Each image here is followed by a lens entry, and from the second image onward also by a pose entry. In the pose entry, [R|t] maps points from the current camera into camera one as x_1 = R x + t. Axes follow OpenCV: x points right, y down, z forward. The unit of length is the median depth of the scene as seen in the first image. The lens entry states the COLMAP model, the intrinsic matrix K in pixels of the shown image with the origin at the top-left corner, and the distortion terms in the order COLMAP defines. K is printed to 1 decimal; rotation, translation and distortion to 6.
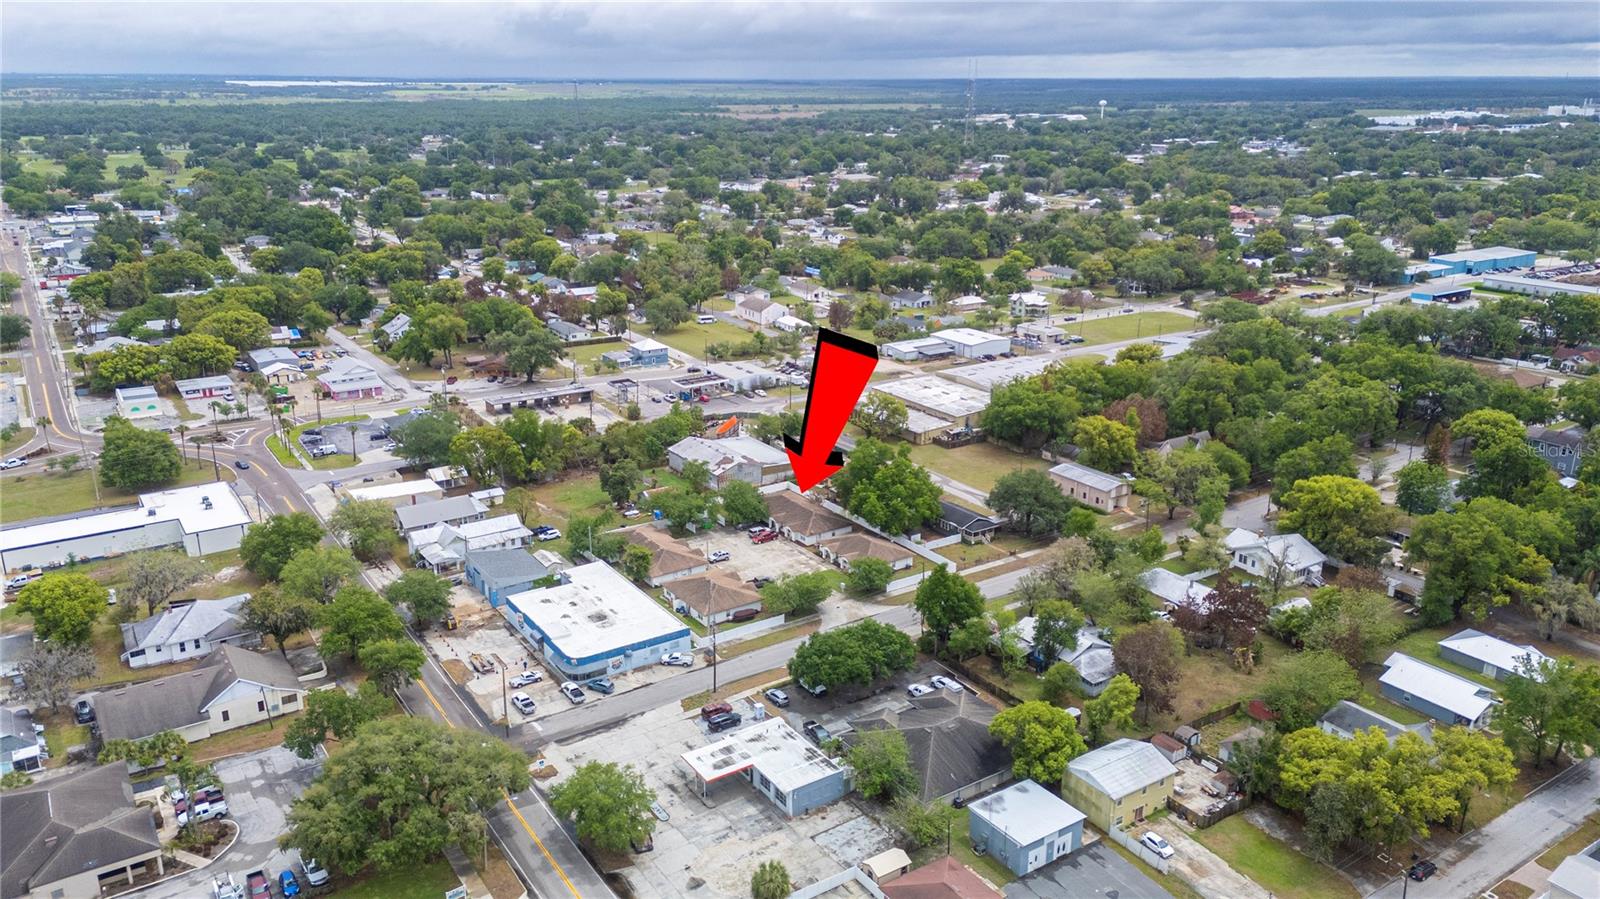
lens RADIAL K [[1164.2, 0, 798.7], [0, 1164.2, 459.7], [0, 0, 1]] dist [0.081513, -0.076368]
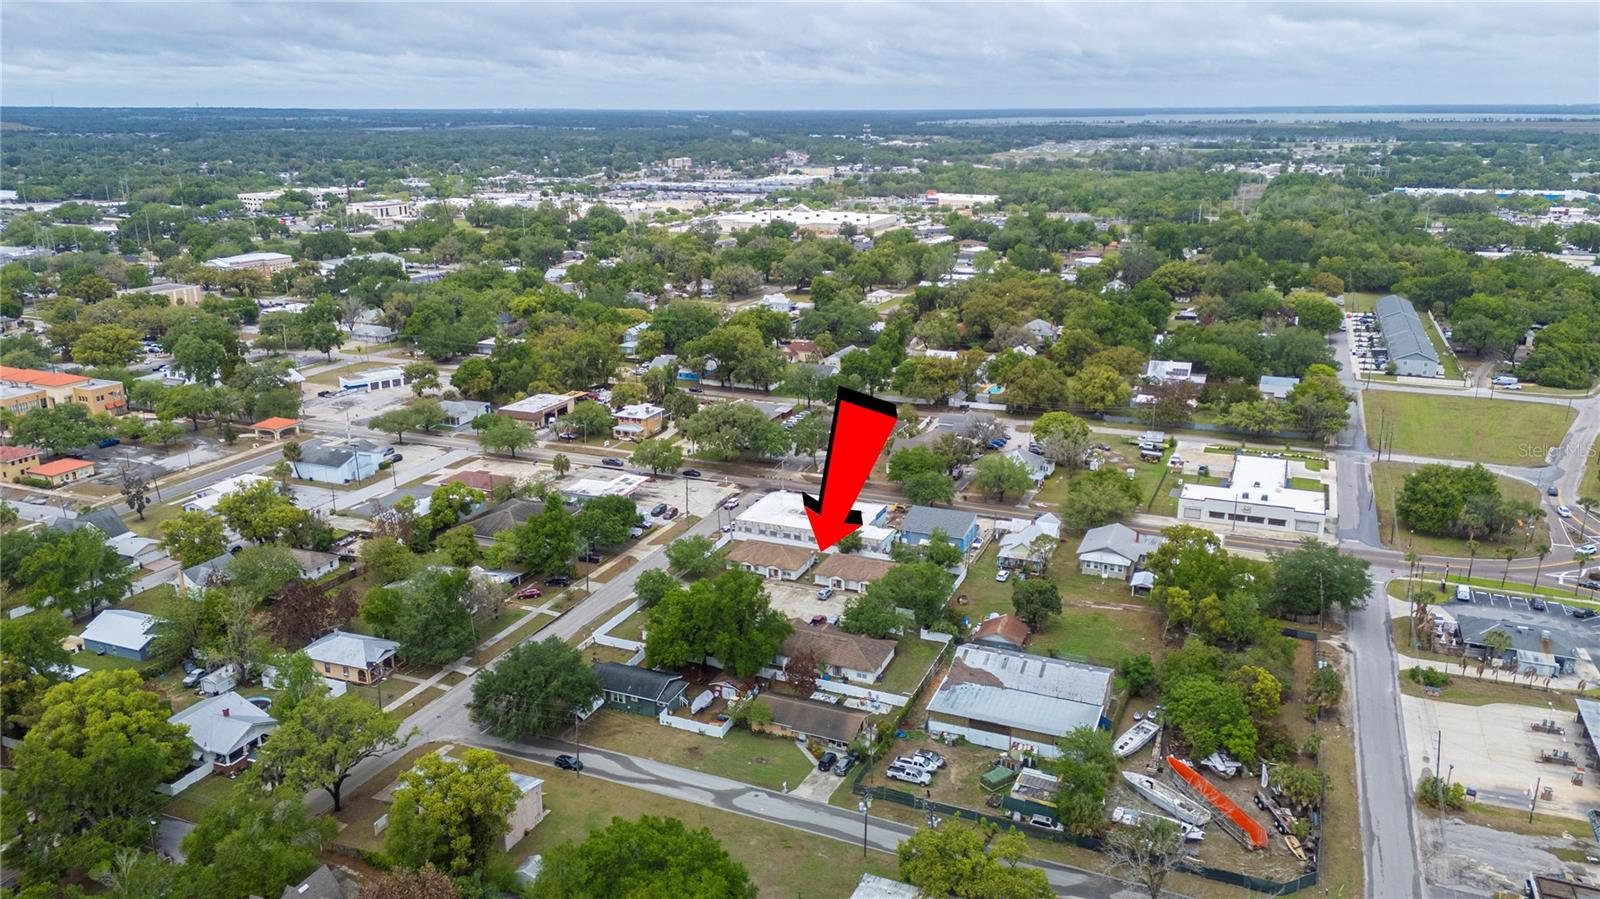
lens RADIAL K [[1160.9, 0, 800.0], [0, 1160.9, 449.5], [0, 0, 1]] dist [0.131440, -0.150124]
pose [[-0.834254, 0.155626, -0.528961, 0.445346], [-0.171466, 0.838550, 0.517140, -0.517820], [0.524041, 0.522125, -0.672879, 1.564870]]
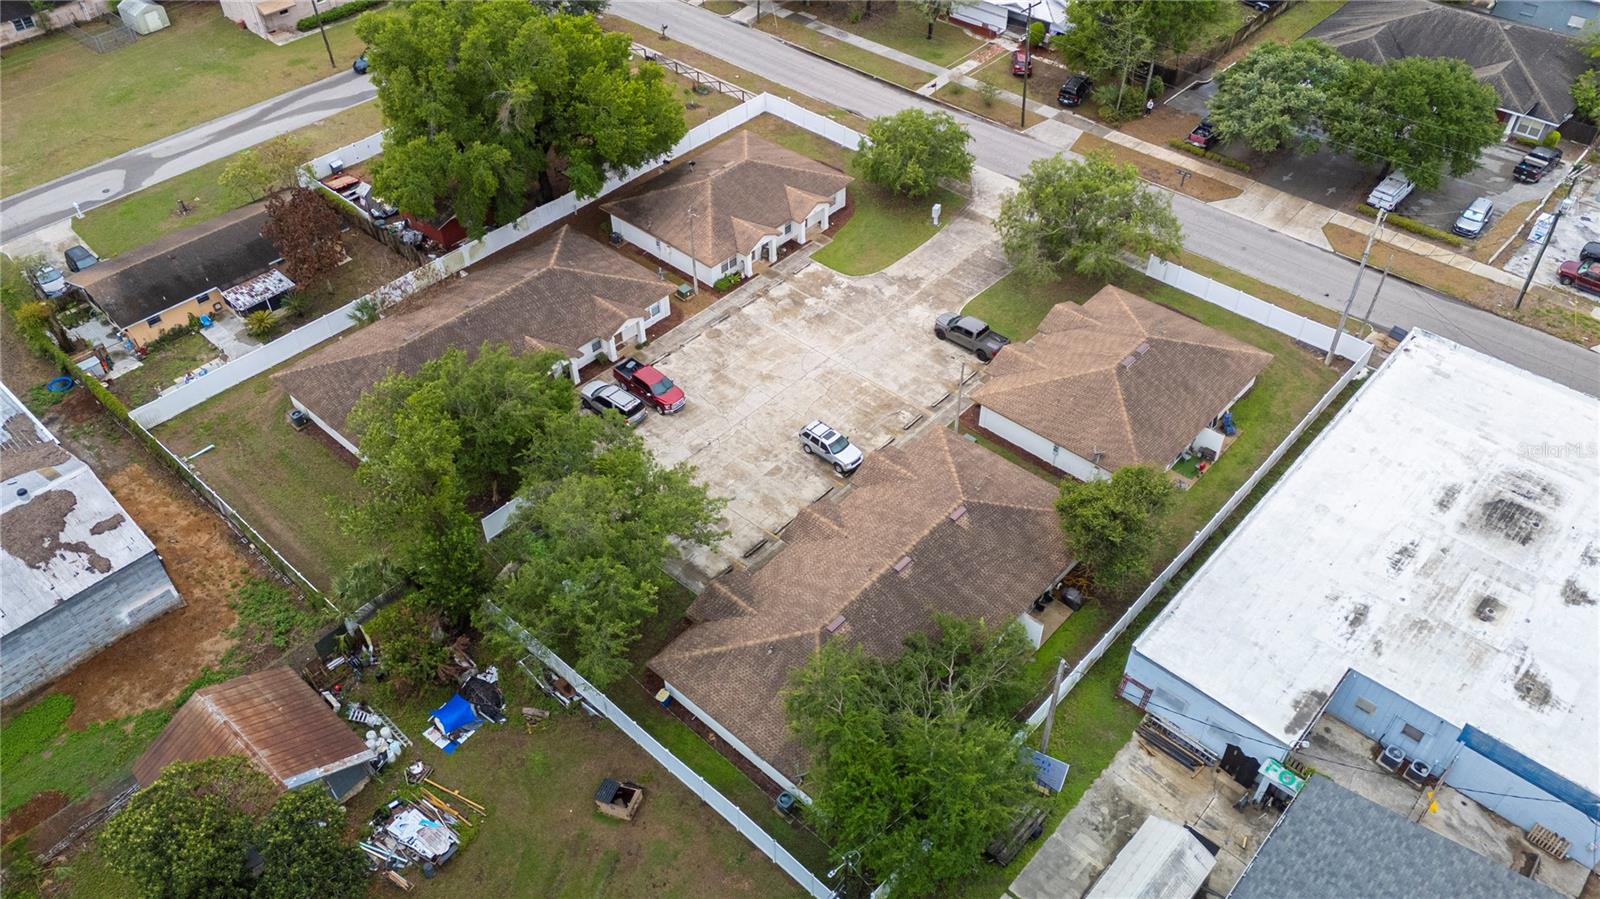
lens RADIAL K [[1164.2, 0, 798.7], [0, 1164.2, 459.7], [0, 0, 1]] dist [0.081513, -0.076368]
pose [[-0.239927, -0.666137, 0.706185, -0.291809], [0.310084, 0.636740, 0.705982, -0.142244], [-0.919936, 0.388360, 0.053787, 0.976998]]
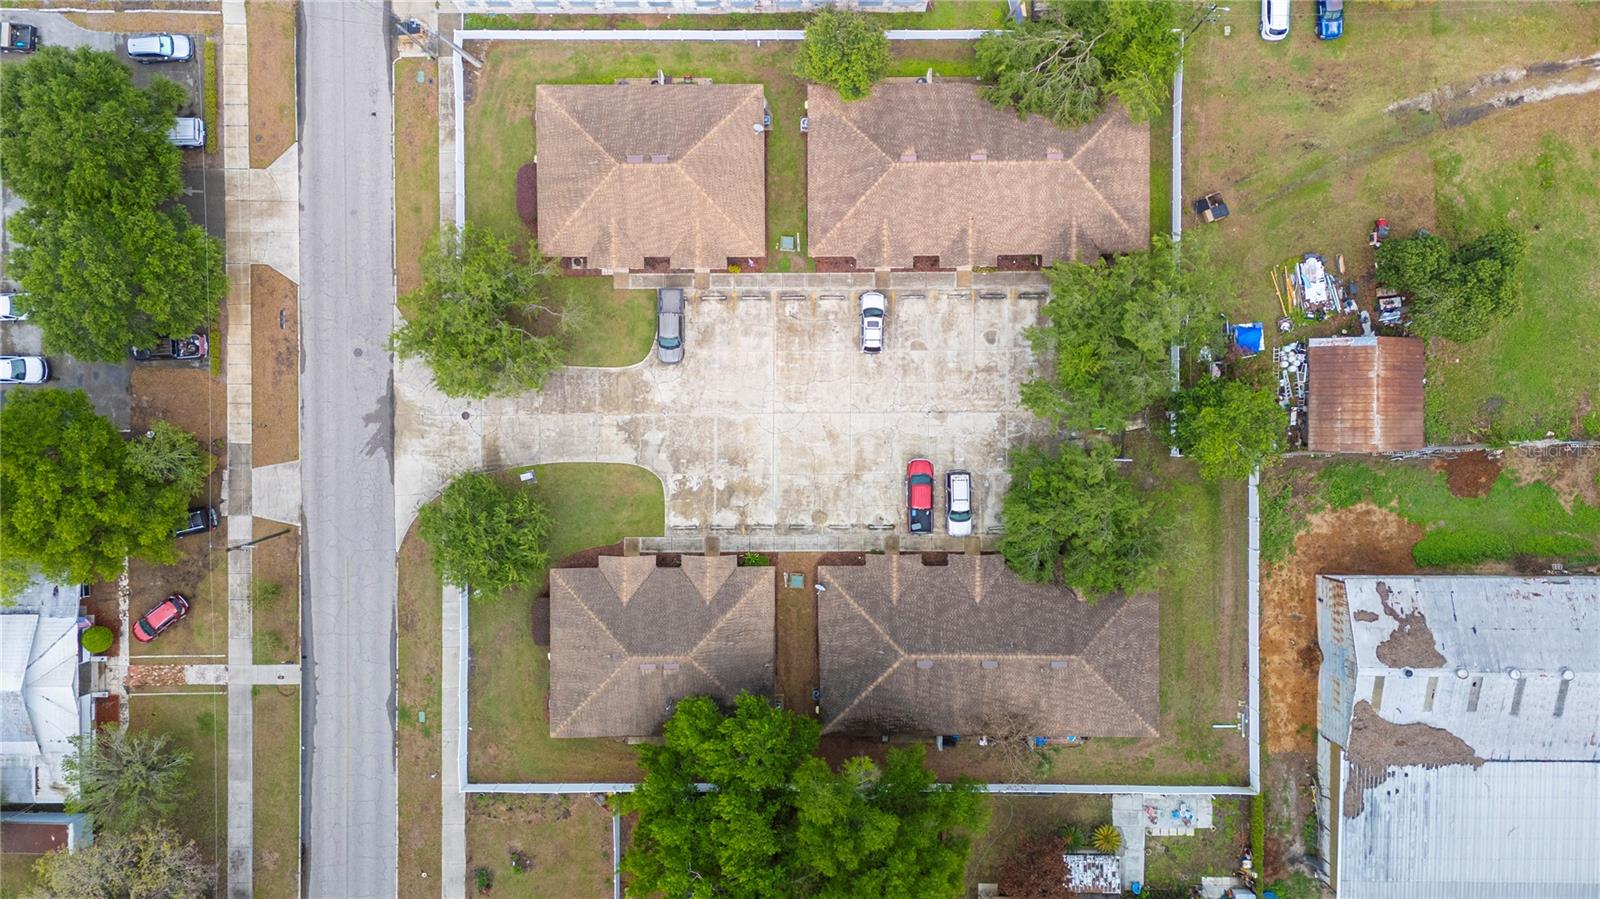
lens RADIAL K [[1164.2, 0, 798.7], [0, 1164.2, 459.7], [0, 0, 1]] dist [0.081513, -0.076368]
pose [[-0.556440, 0.830758, 0.014684, -0.023467], [-0.250672, -0.184696, 0.950290, -0.276743], [0.792173, 0.525098, 0.311020, 0.872114]]
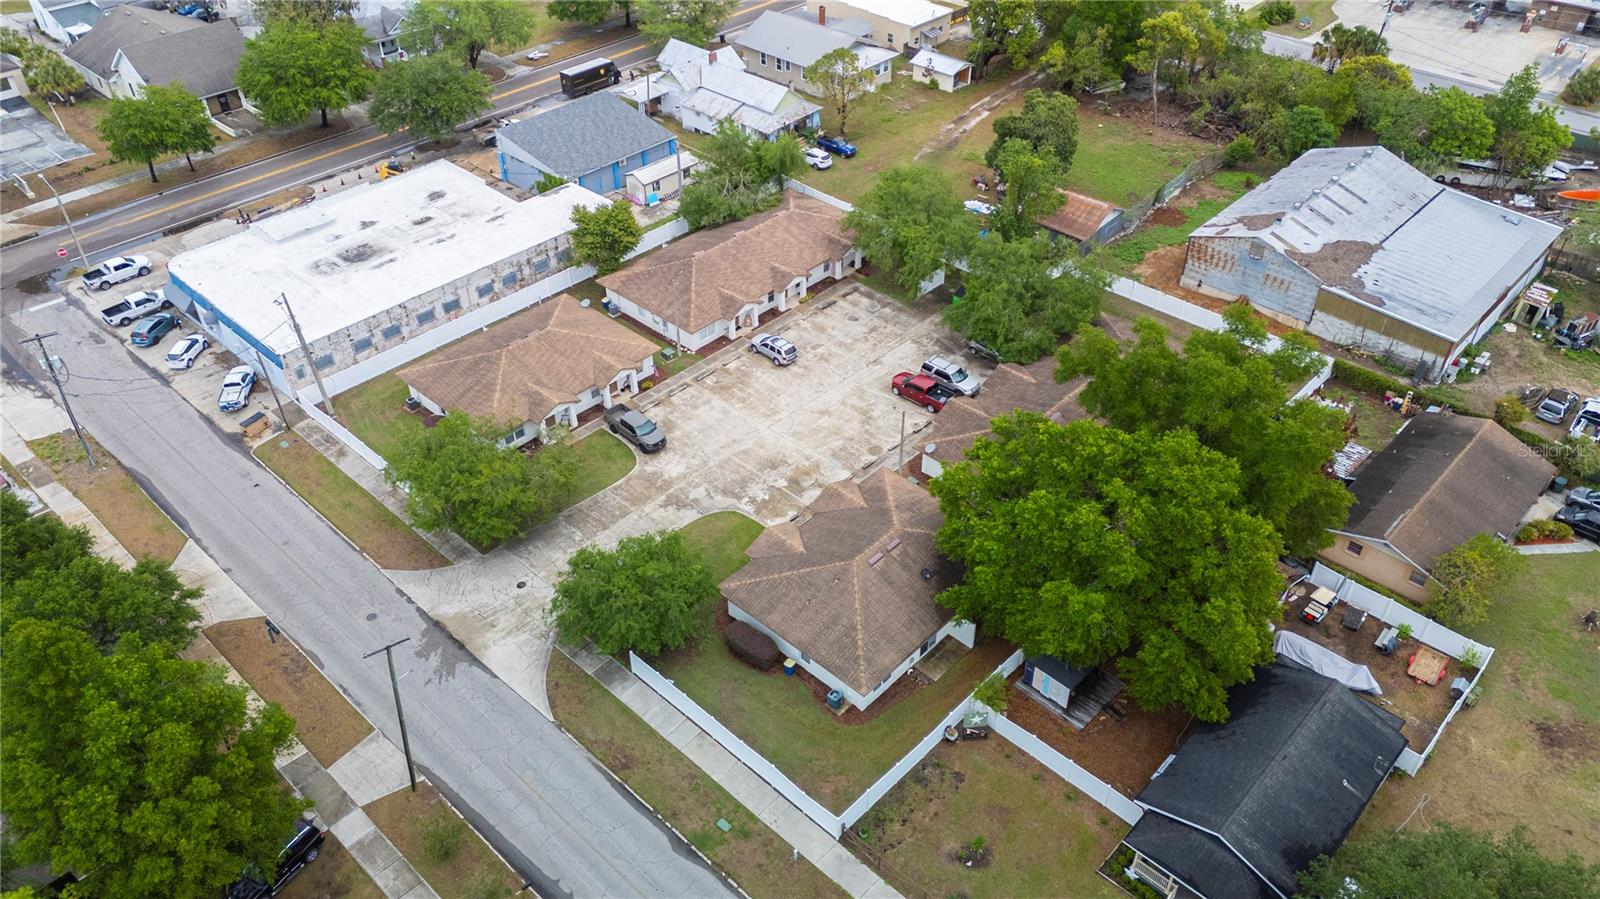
lens RADIAL K [[1164.2, 0, 798.7], [0, 1164.2, 459.7], [0, 0, 1]] dist [0.081513, -0.076368]
pose [[0.219012, 0.612130, -0.759823, 0.275940], [-0.298151, 0.783467, 0.545239, -0.116732], [0.929053, 0.107128, 0.354096, 0.849397]]
